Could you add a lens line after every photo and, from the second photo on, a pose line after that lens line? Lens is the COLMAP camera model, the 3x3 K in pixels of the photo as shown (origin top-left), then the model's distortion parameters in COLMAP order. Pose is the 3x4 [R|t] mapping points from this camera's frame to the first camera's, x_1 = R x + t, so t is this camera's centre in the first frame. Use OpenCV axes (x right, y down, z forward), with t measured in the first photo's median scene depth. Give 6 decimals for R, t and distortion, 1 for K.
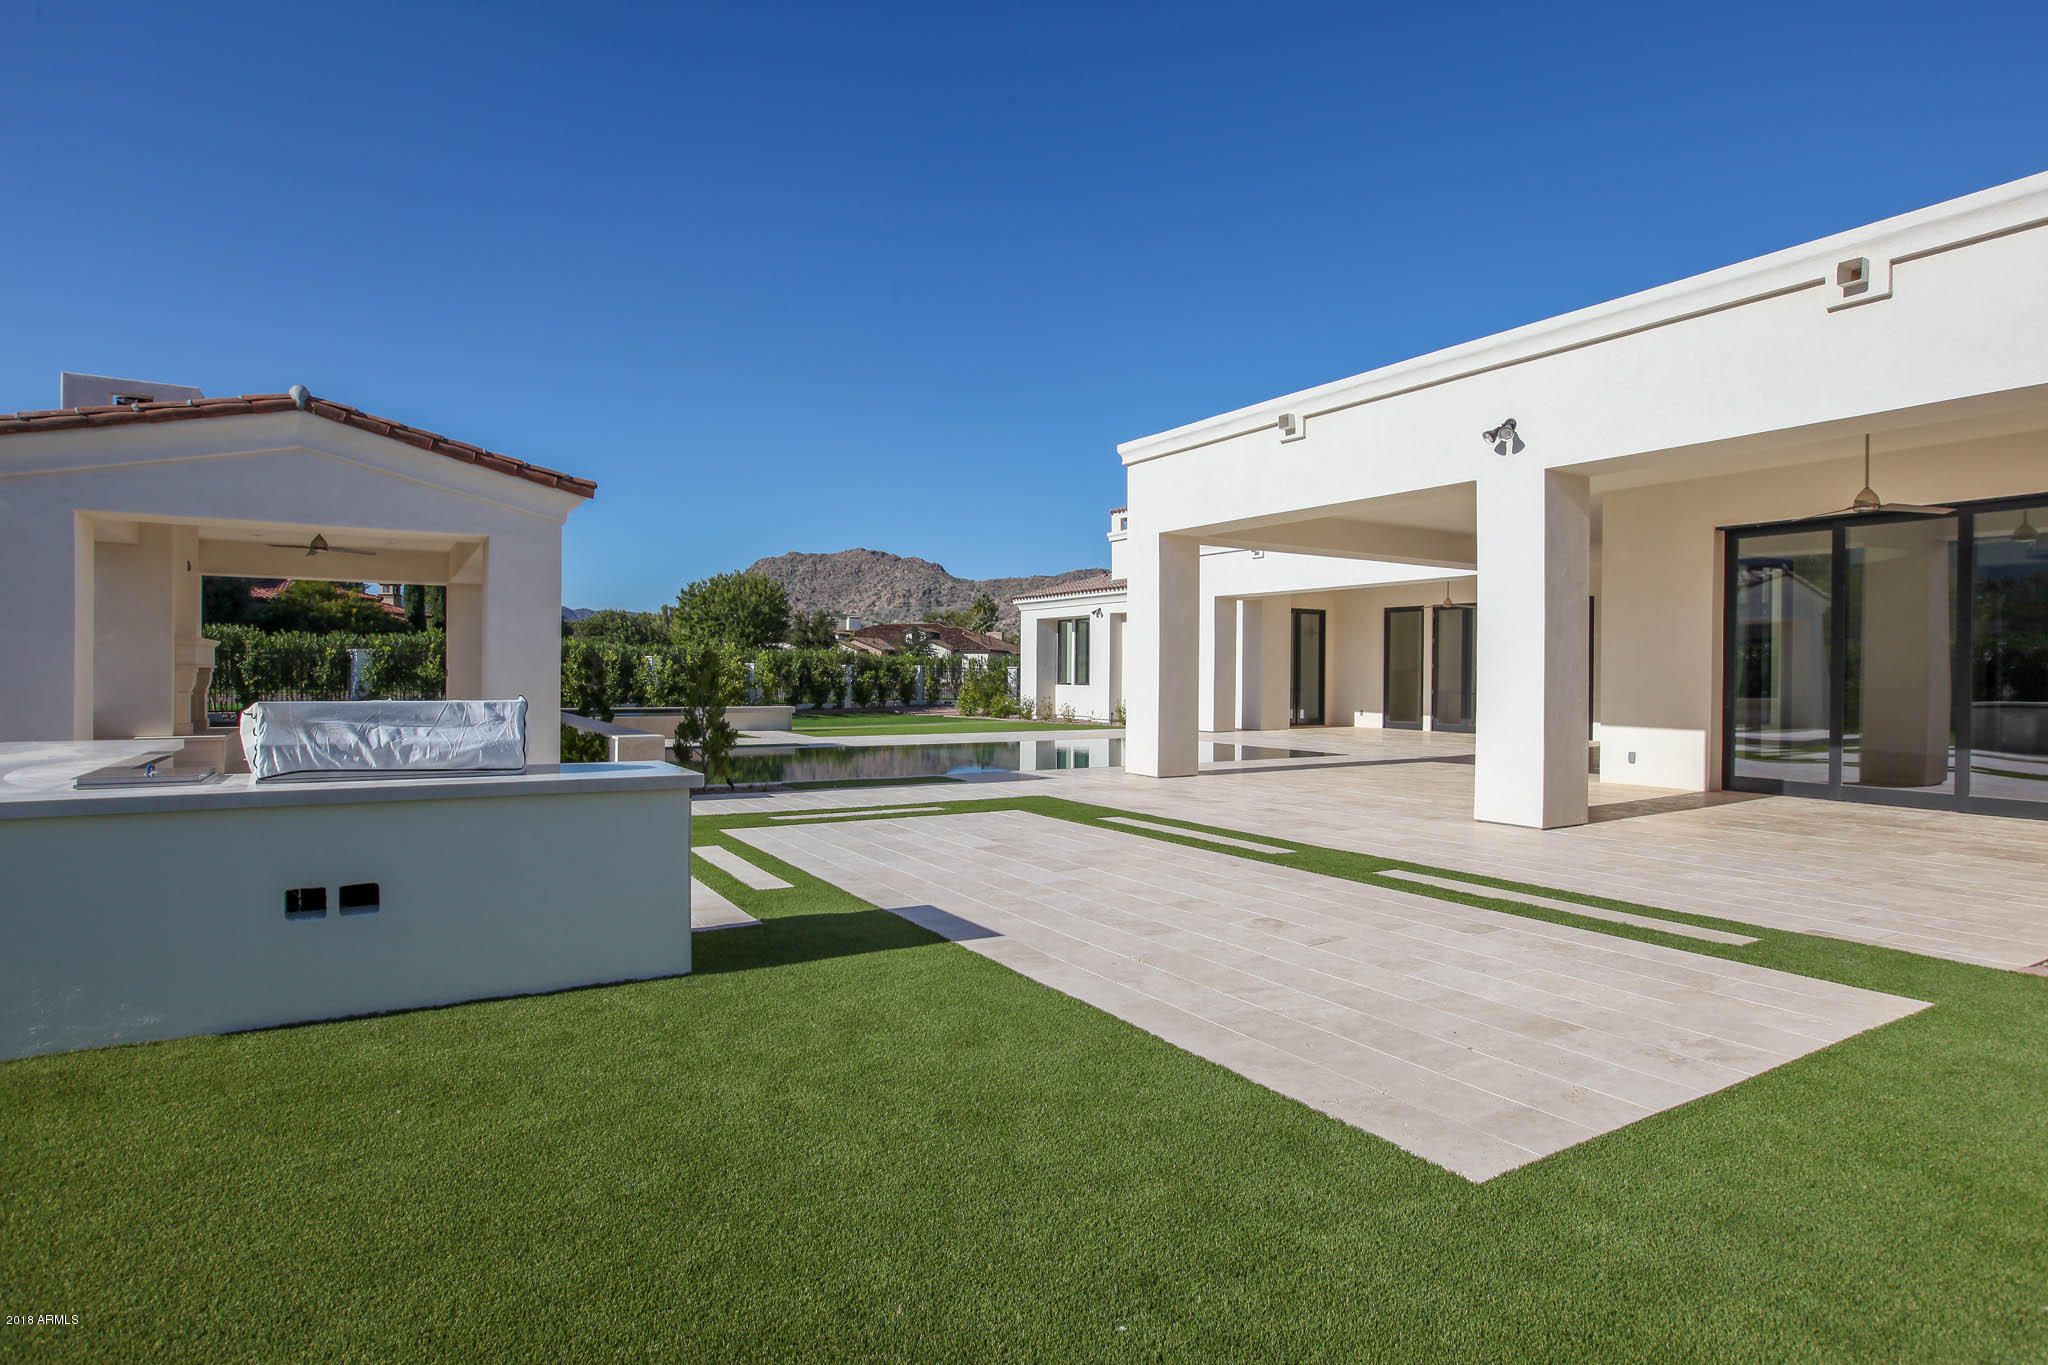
lens RADIAL K [[1145.6, 0, 1110.9], [0, 1145.6, 676.9], [0, 0, 1]] dist [0.017033, 0.002054]
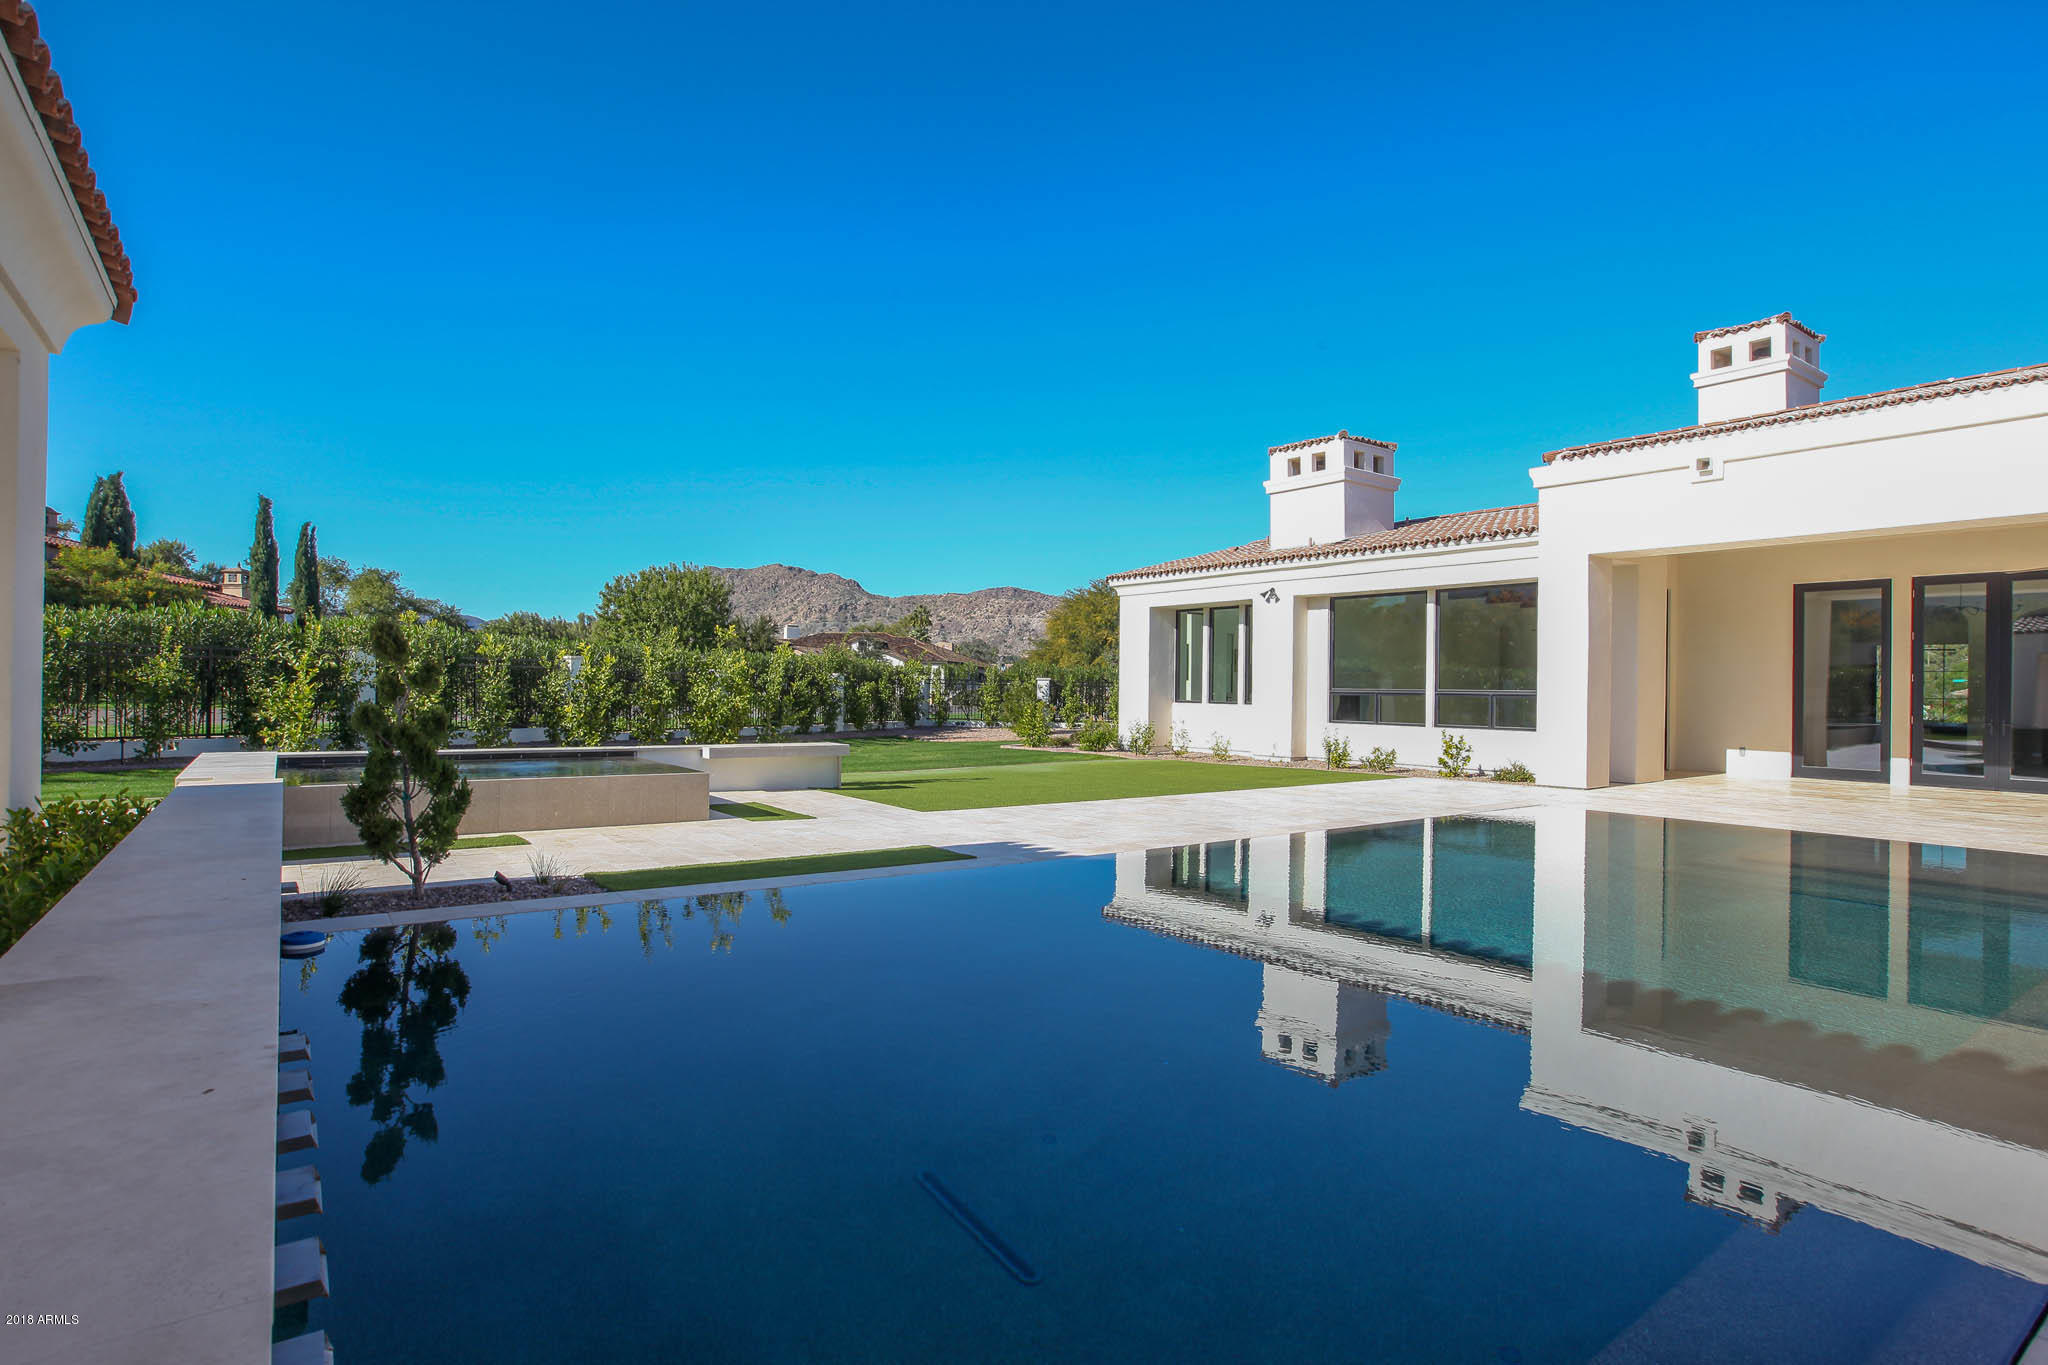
lens RADIAL K [[1075.9, 0, 1095.6], [0, 1075.9, 658.6], [0, 0, 1]] dist [-0.000665, 0.004487]
pose [[0.996972, 0.009138, 0.077226, -0.115727], [-0.006791, 0.999509, -0.030597, 0.000214], [-0.077468, 0.029980, 0.996544, 0.283437]]
